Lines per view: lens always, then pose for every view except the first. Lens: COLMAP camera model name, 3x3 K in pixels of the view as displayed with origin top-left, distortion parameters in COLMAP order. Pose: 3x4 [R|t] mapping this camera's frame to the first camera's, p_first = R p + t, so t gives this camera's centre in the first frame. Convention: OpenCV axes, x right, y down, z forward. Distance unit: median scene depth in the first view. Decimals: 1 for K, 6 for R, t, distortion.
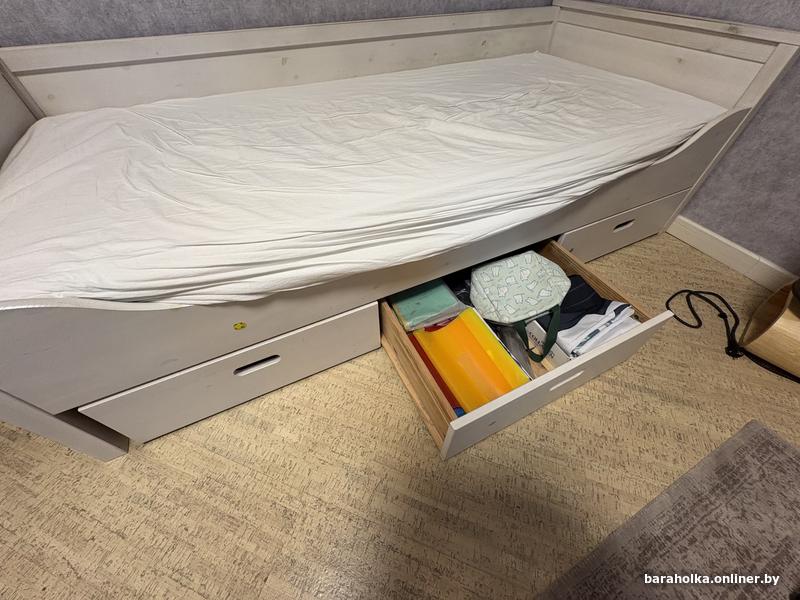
lens RADIAL K [[317.7, 0, 400.0], [0, 317.7, 300.0], [0, 0, 1]] dist [0.000088, 0.000255]
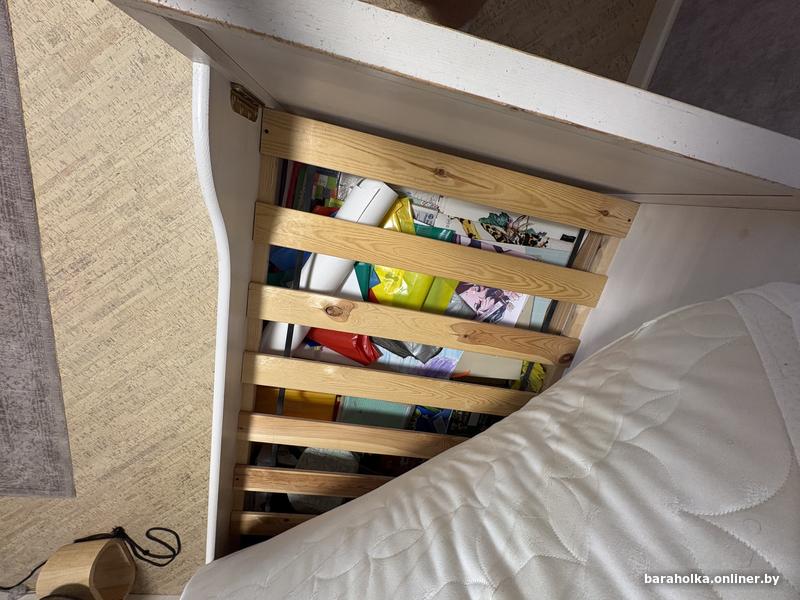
lens RADIAL K [[317.7, 0, 400.0], [0, 317.7, 300.0], [0, 0, 1]] dist [0.000088, 0.000255]
pose [[-0.624566, 0.755228, 0.198868, -0.846485], [-0.640592, -0.641069, 0.422698, -0.651483], [0.446721, 0.136610, 0.884182, 0.249730]]
